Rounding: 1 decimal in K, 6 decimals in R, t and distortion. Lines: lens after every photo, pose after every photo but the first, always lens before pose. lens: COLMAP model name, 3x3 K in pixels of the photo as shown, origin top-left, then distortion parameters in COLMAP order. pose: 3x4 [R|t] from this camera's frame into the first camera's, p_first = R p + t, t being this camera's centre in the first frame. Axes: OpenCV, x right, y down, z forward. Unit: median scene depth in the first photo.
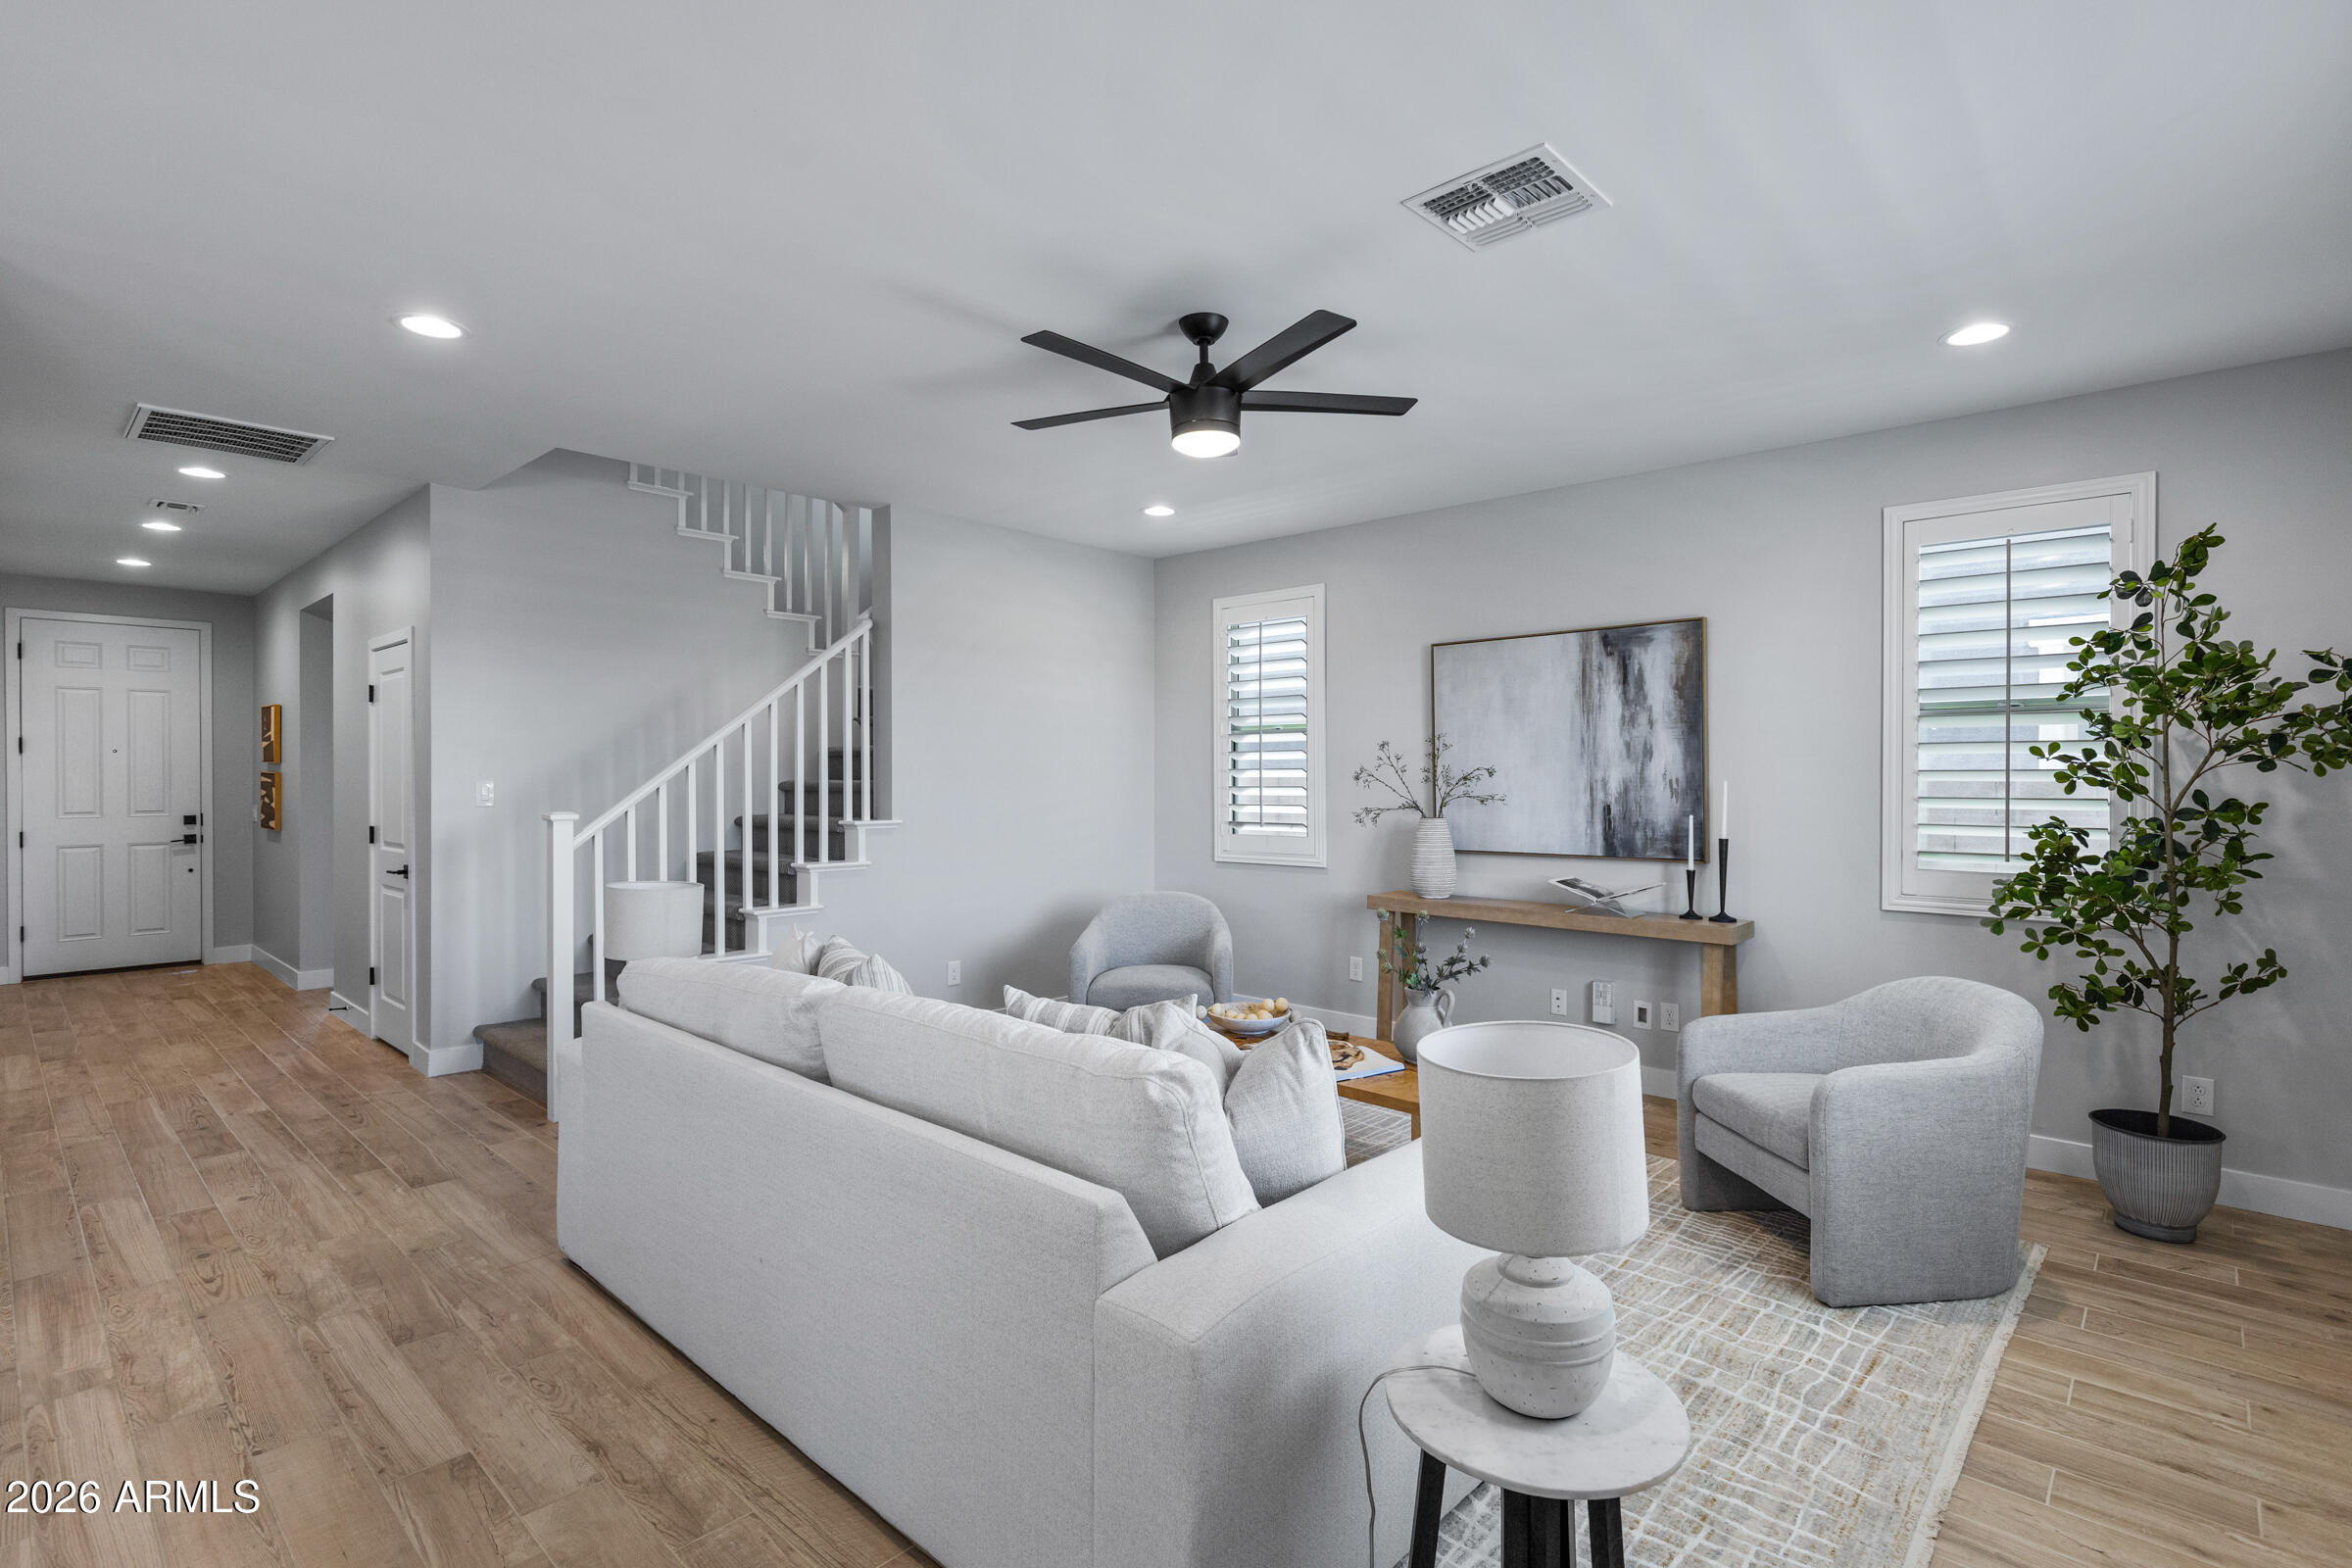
lens RADIAL K [[1102.0, 0, 1176.0], [0, 1102.0, 784.0], [0, 0, 1]] dist [-0.002955, 0.000527]
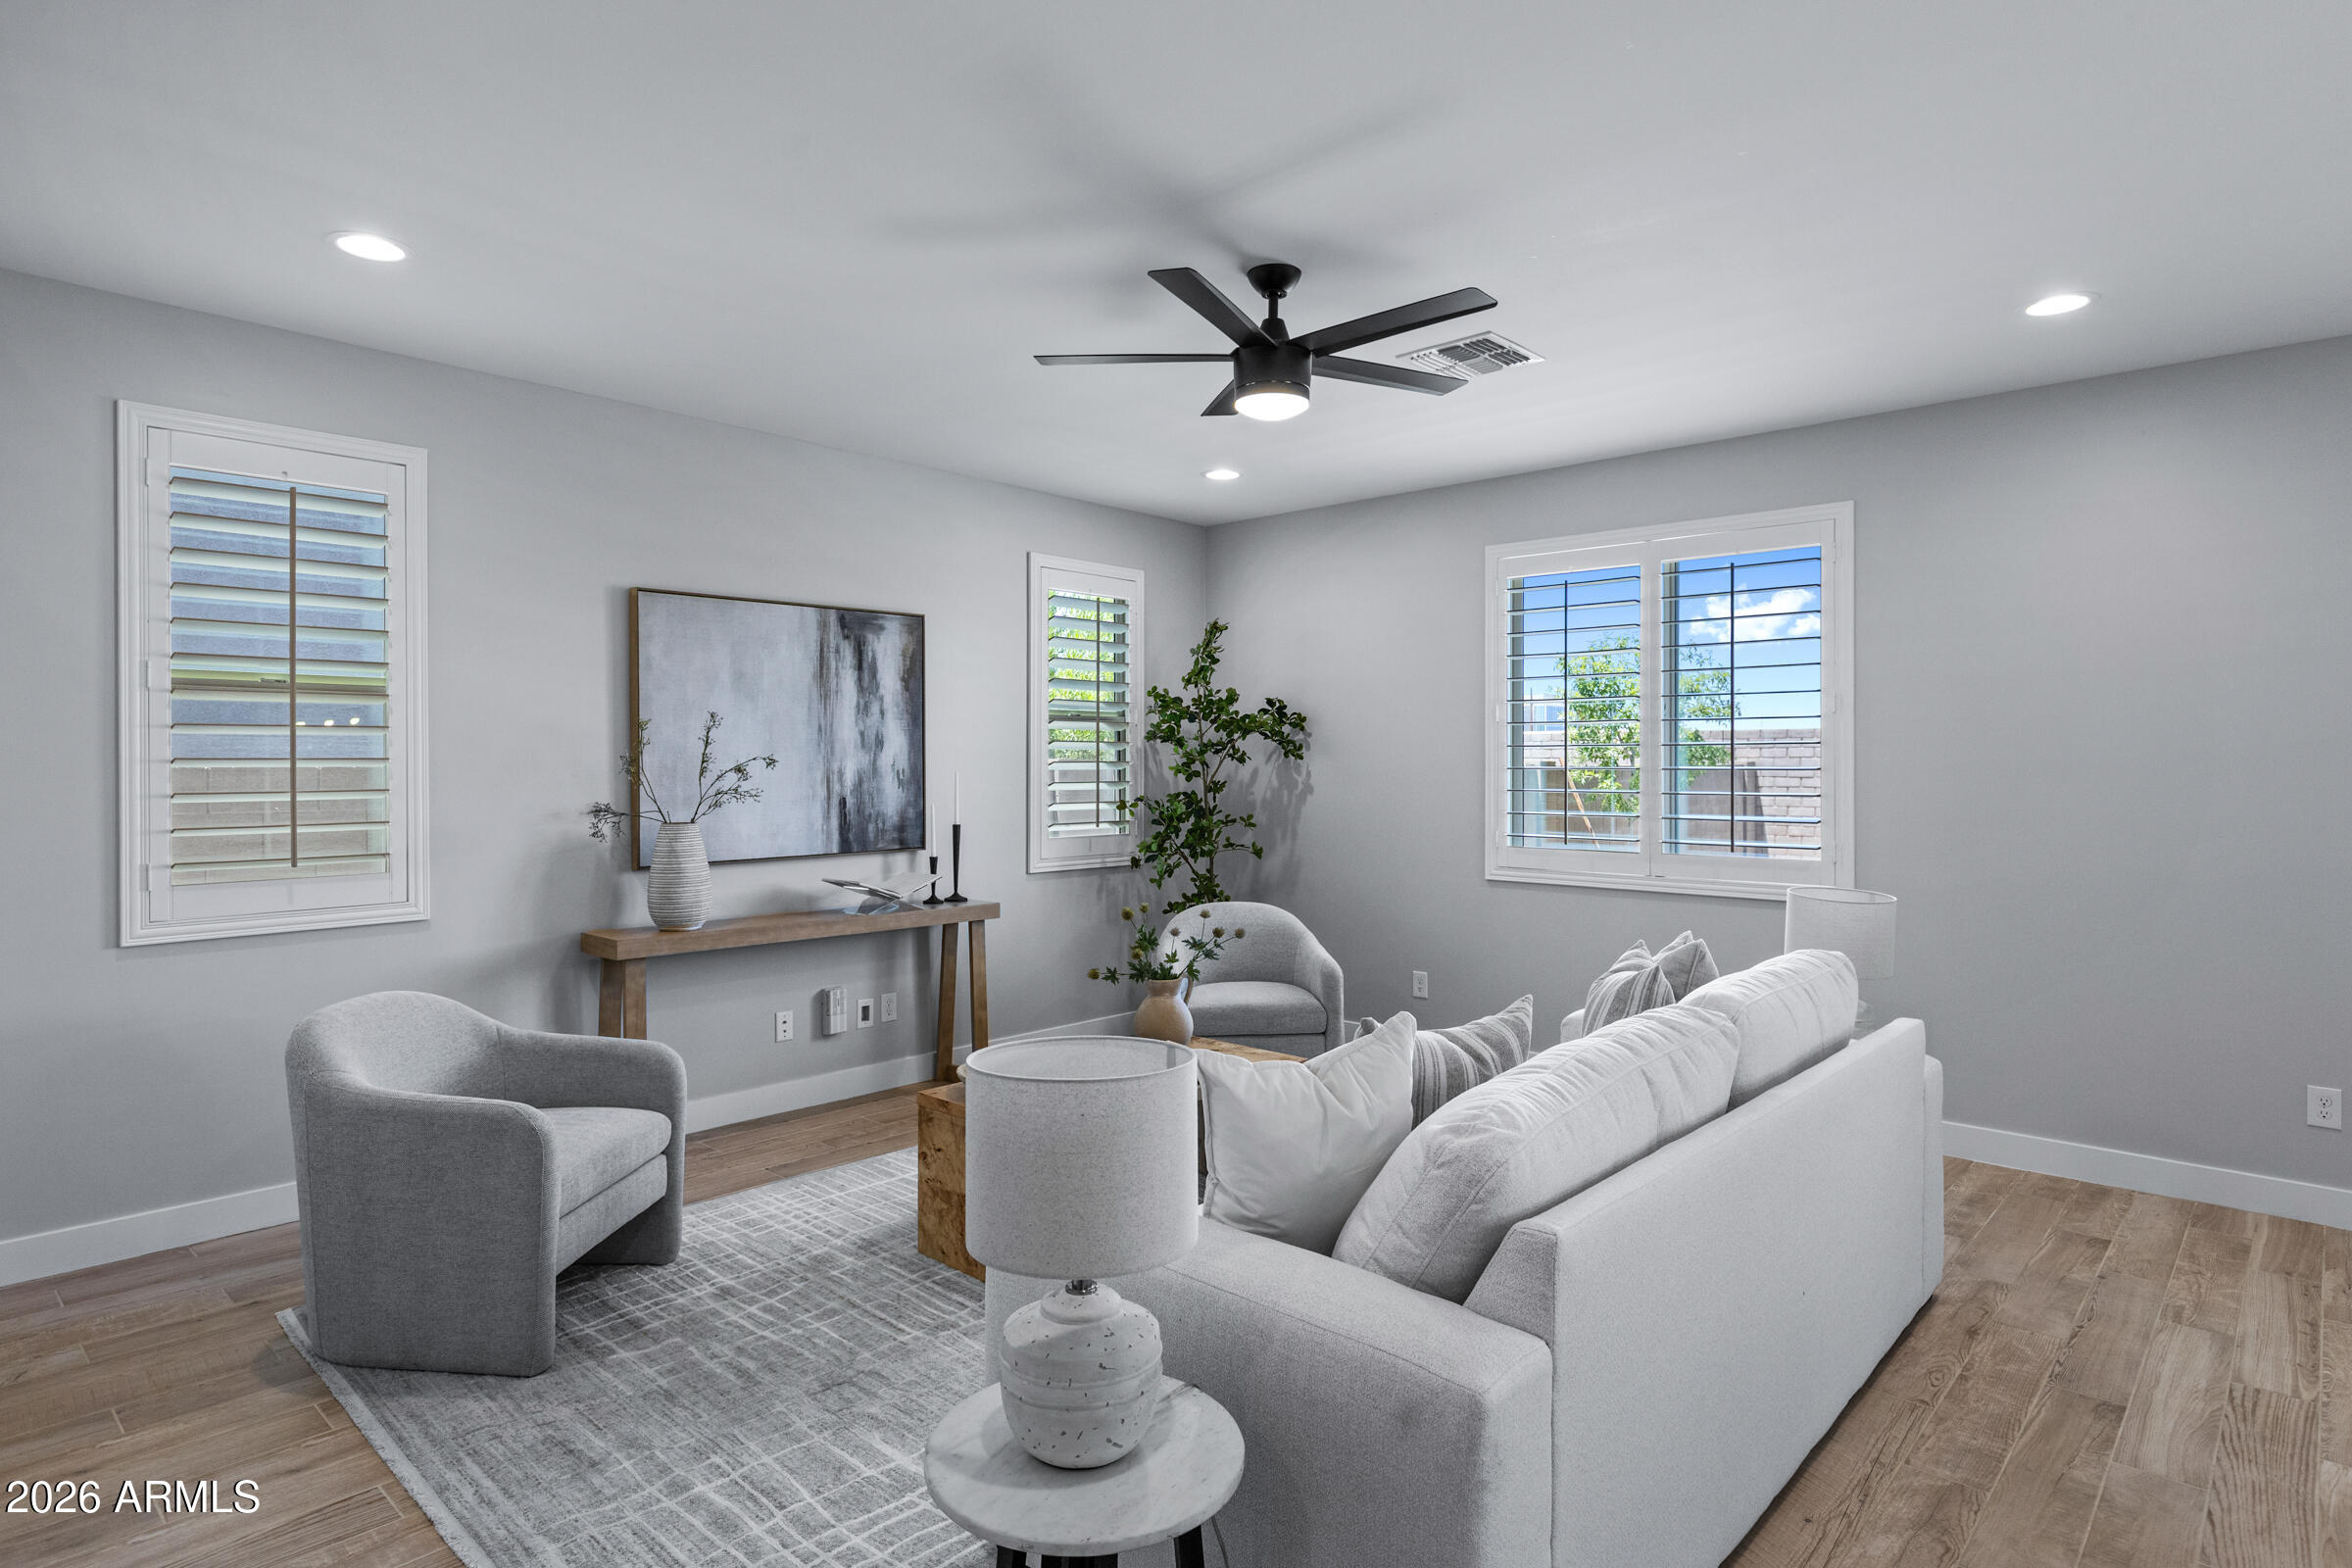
lens RADIAL K [[1259.5, 0, 1171.0], [0, 1259.5, 759.5], [0, 0, 1]] dist [-0.005398, -0.000359]
pose [[0.011247, 0.004097, 0.999928, -0.681244], [0.009192, 0.999949, -0.004200, -0.006529], [-0.999895, 0.009238, 0.011209, 0.717445]]
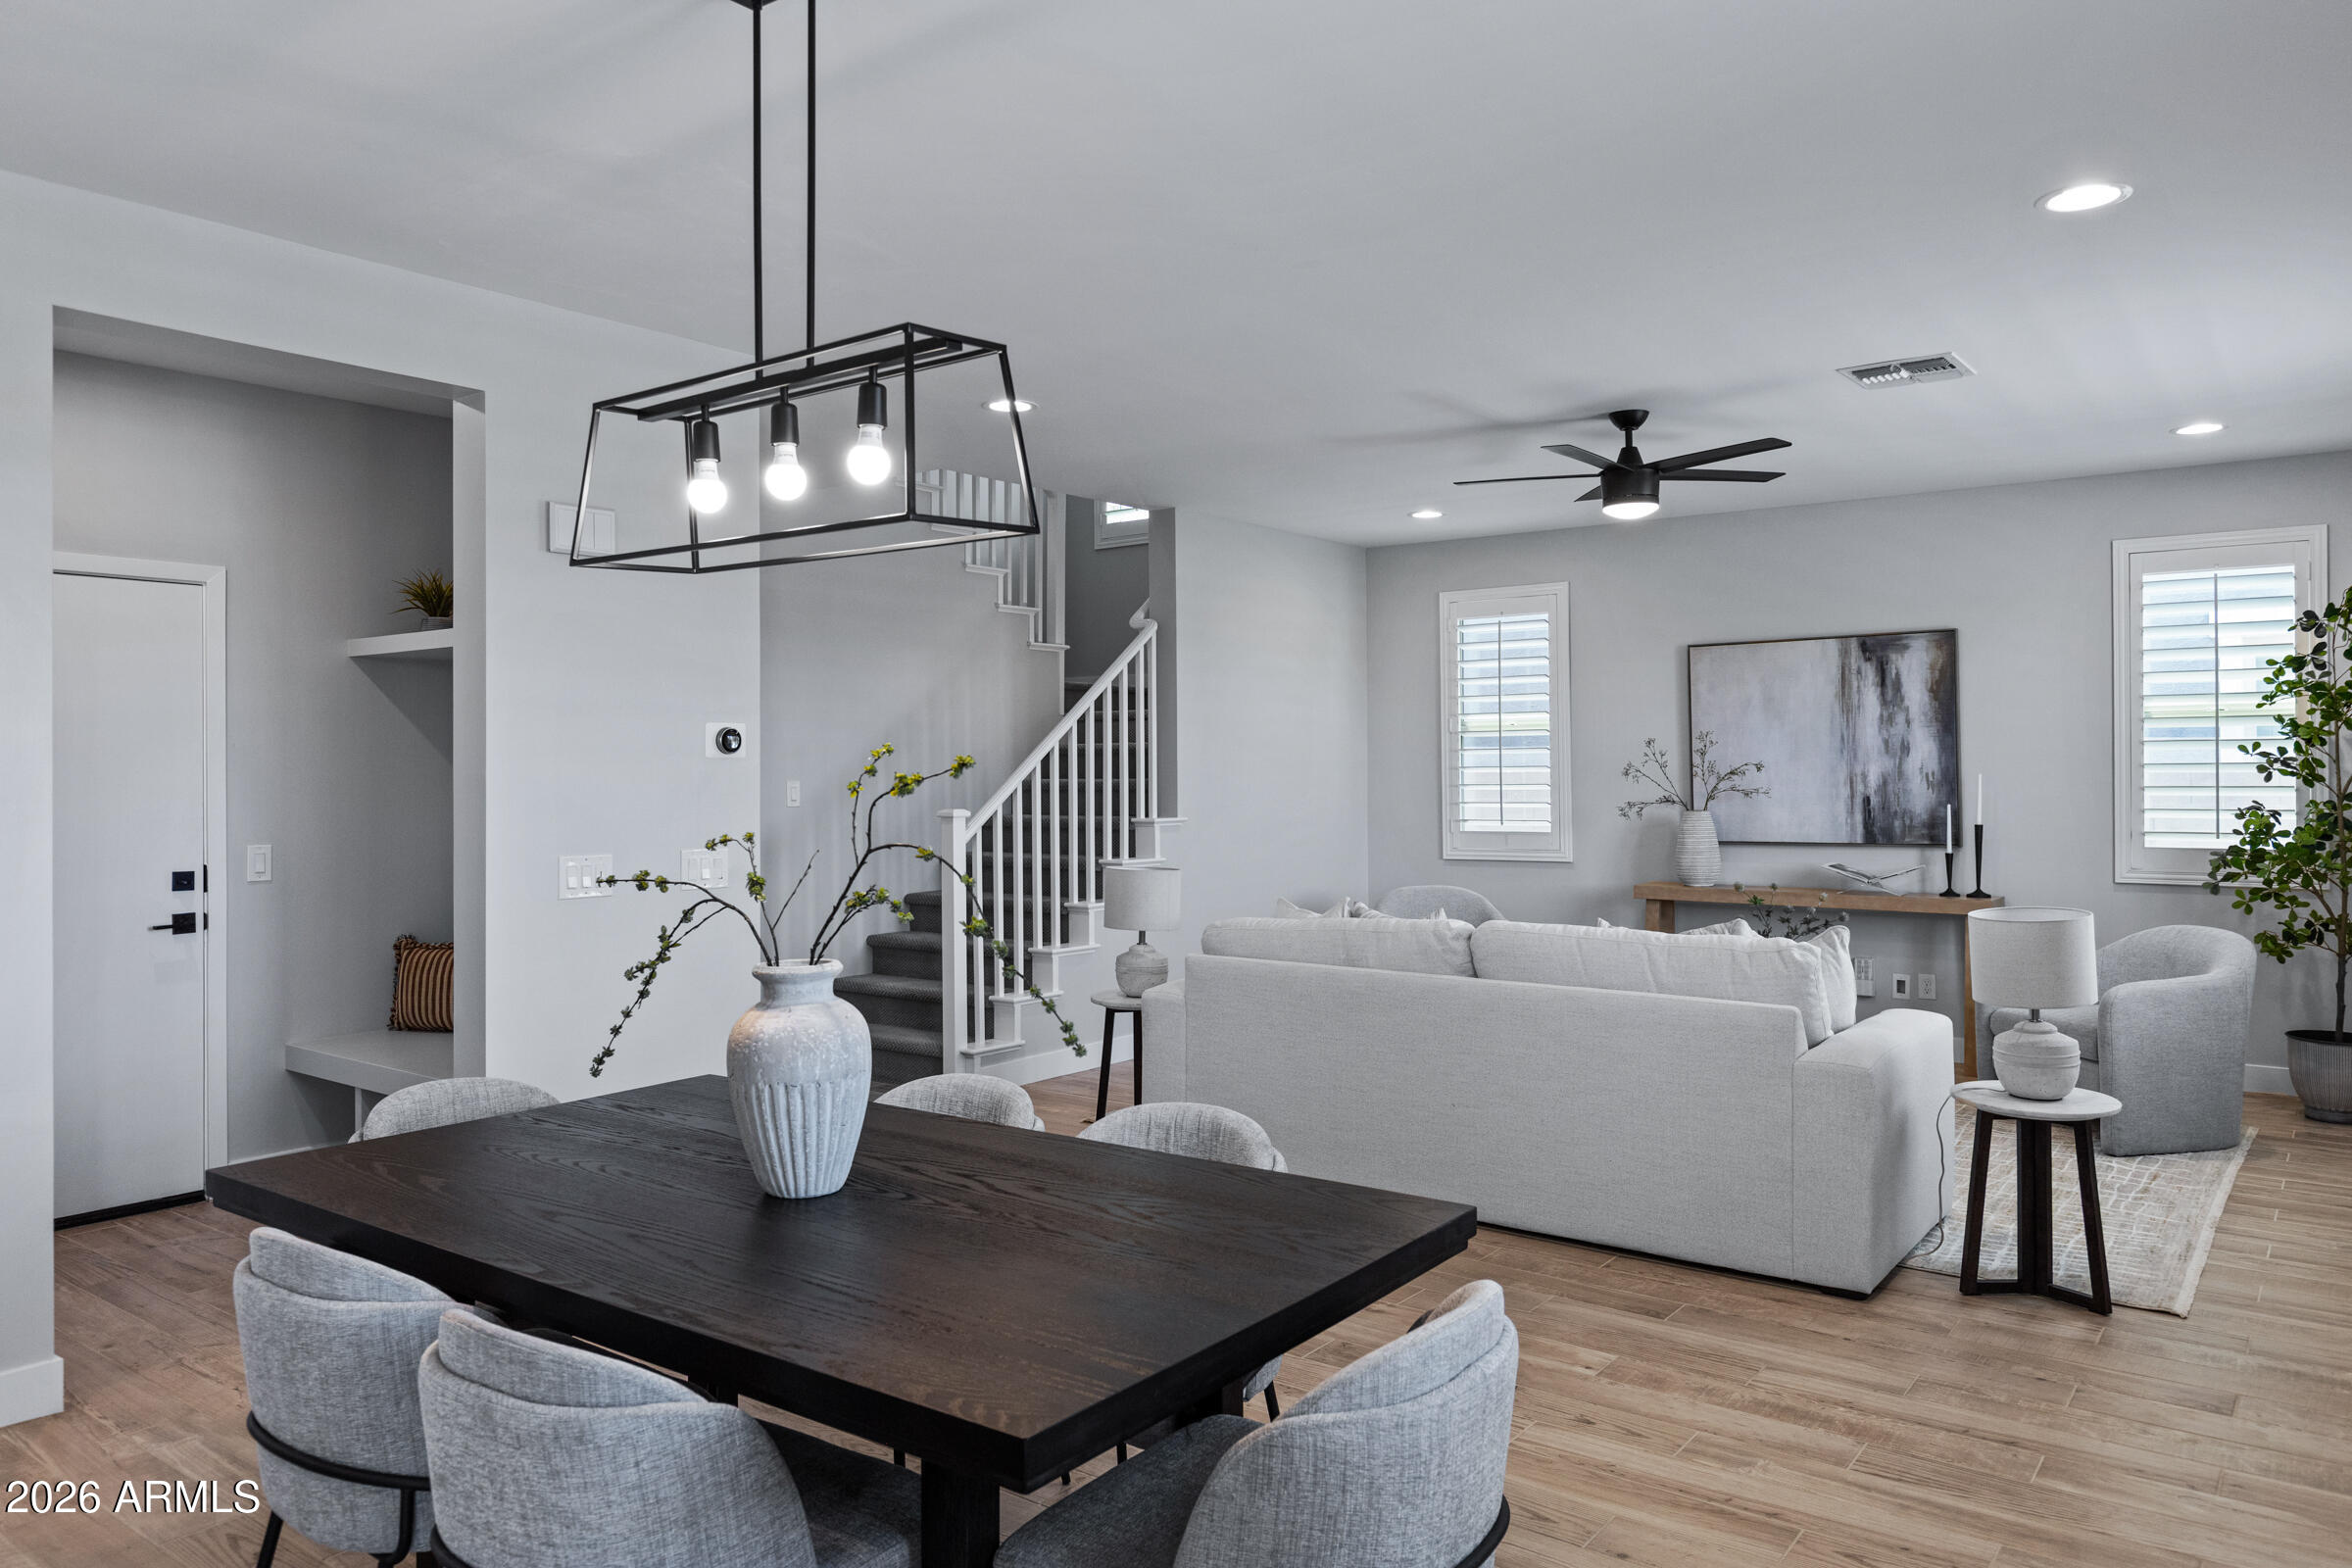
lens RADIAL K [[1572.5, 0, 1176.1], [0, 1572.5, 772.7], [0, 0, 1]] dist [-0.000370, -0.002498]
pose [[0.995396, -0.006992, 0.095591, -0.447506], [0.007655, 0.999949, -0.006570, 0.000283], [-0.095540, 0.007272, 0.995399, -0.498381]]
